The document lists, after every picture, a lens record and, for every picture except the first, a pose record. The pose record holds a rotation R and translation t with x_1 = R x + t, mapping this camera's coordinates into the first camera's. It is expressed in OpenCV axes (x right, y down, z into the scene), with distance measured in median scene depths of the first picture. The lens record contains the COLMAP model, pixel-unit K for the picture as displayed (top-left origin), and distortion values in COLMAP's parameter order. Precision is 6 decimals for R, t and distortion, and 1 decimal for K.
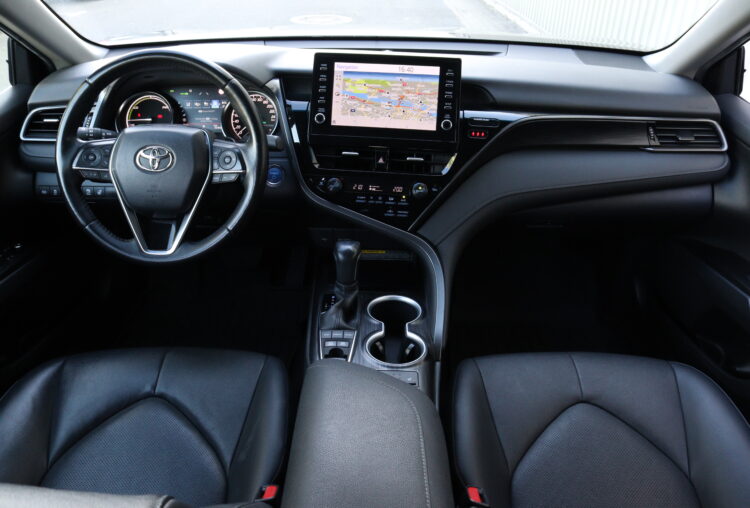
lens RADIAL K [[616.4, 0, 373.9], [0, 616.4, 249.7], [0, 0, 1]] dist [-0.139940, 0.091665]
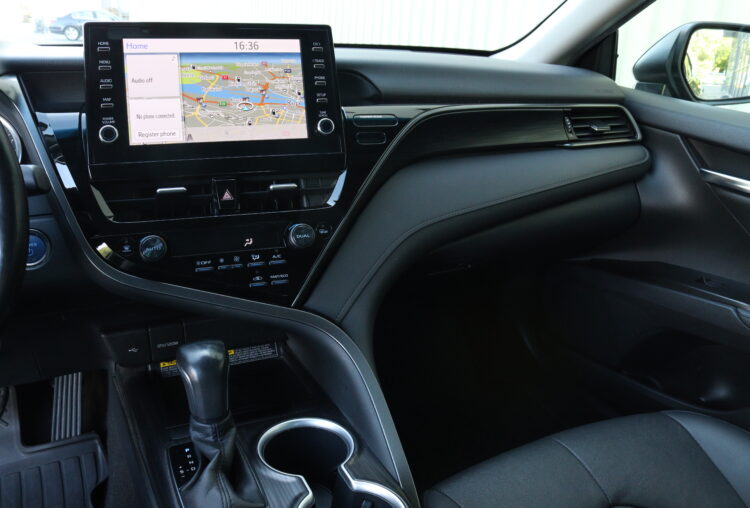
lens RADIAL K [[628.7, 0, 372.4], [0, 628.7, 247.5], [0, 0, 1]] dist [-0.155690, 0.108304]
pose [[0.899247, -0.137892, 0.415139, -0.117073], [0.194058, 0.976274, -0.096077, -0.013014], [-0.392041, 0.166958, 0.904670, 0.418604]]
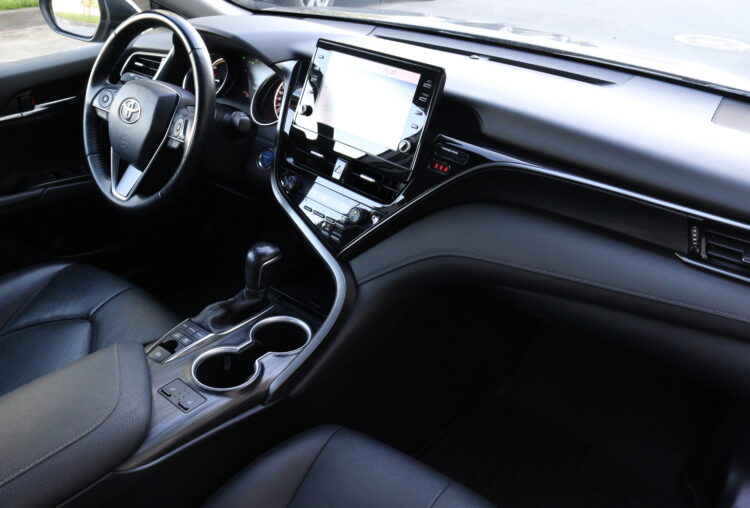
lens RADIAL K [[628.7, 0, 375.9], [0, 628.7, 248.9], [0, 0, 1]] dist [-0.155690, 0.108304]
pose [[0.788673, 0.314320, -0.528392, 0.554028], [-0.317748, 0.944142, 0.087367, -0.134492], [0.526338, 0.098991, 0.844493, 0.296423]]
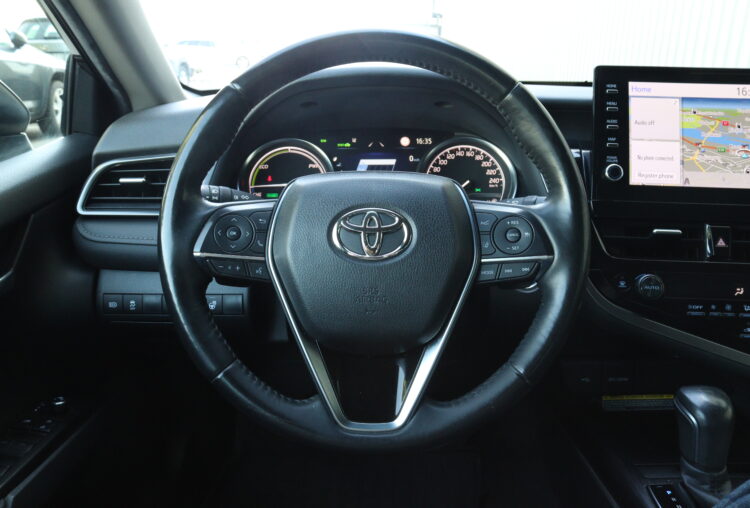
lens RADIAL K [[628.7, 0, 375.5], [0, 628.7, 248.6], [0, 0, 1]] dist [-0.155690, 0.108304]
pose [[0.999823, -0.017915, -0.005664, -0.312696], [0.016506, 0.981493, -0.190787, -0.035801], [0.008977, 0.190660, 0.981615, 0.439096]]
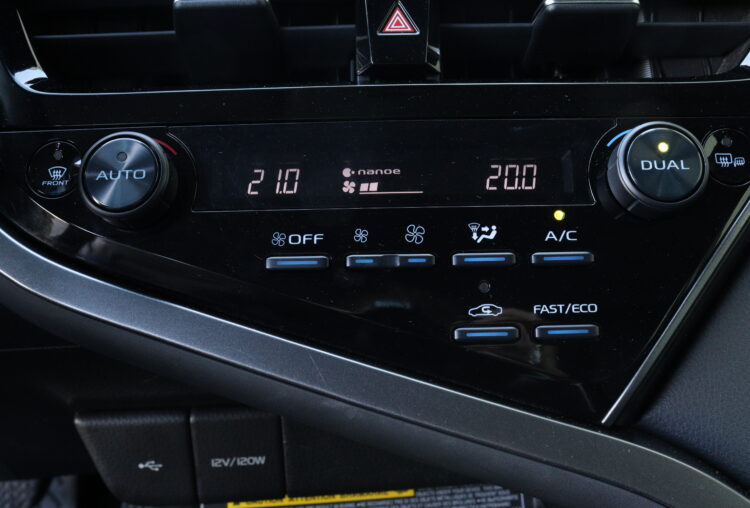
lens RADIAL K [[742.0, 0, 373.9], [0, 742.0, 249.6], [0, 0, 1]] dist [-0.107296, 0.000000]
pose [[0.994303, -0.069533, 0.080787, -0.016404], [0.082392, 0.982222, -0.168675, -0.047843], [-0.067622, 0.174370, 0.982355, 0.811902]]
